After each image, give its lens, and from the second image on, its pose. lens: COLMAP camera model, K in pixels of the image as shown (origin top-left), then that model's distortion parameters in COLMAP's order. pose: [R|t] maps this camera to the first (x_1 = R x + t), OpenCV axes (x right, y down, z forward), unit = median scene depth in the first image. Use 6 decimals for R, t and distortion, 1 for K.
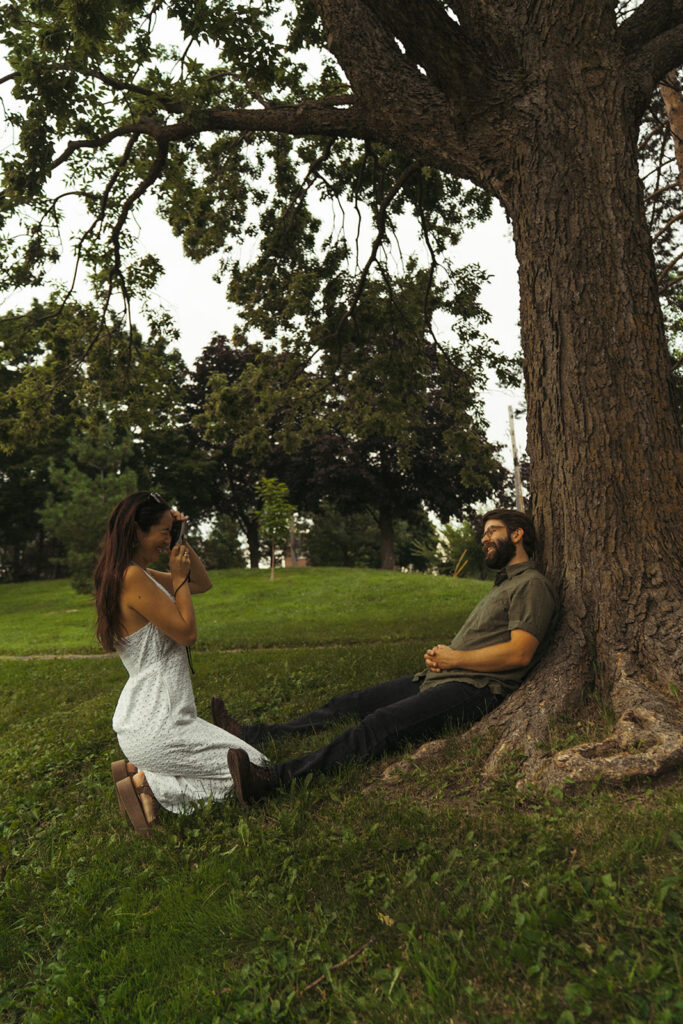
lens RADIAL K [[854.8, 0, 342.0], [0, 854.8, 501.5], [0, 0, 1]] dist [-0.004830, 0.005391]
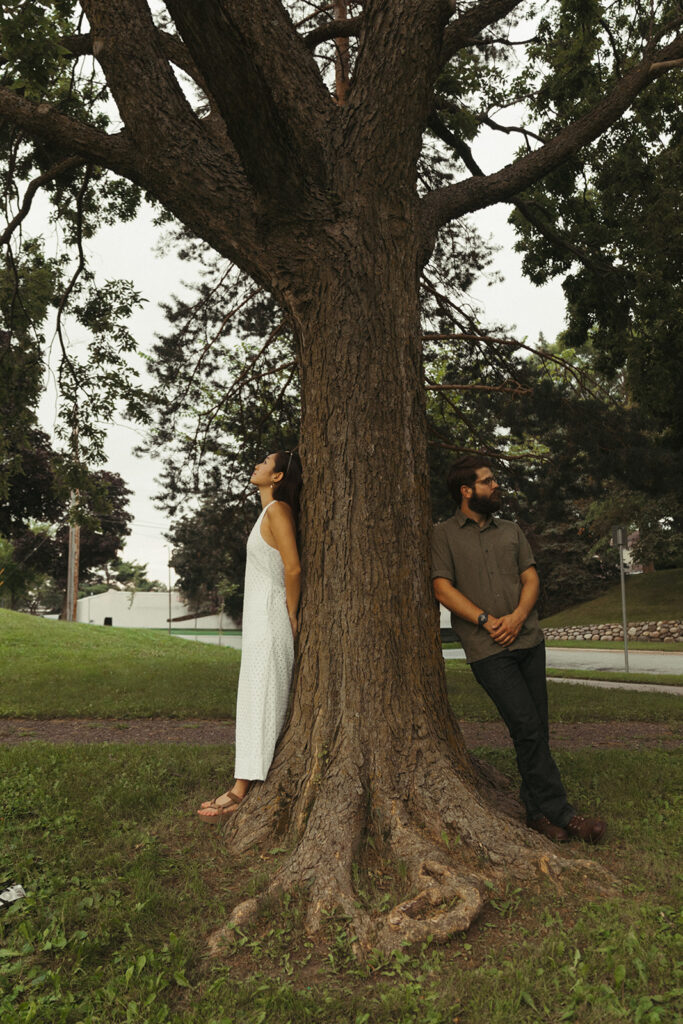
lens RADIAL K [[1027.4, 0, 341.5], [0, 1027.4, 512.0], [0, 0, 1]] dist [-0.011042, 0.009088]
pose [[0.807615, 0.097861, 0.581533, -0.471250], [-0.139121, 0.989917, 0.026623, -0.191548], [-0.573064, -0.102404, 0.813087, -0.000528]]
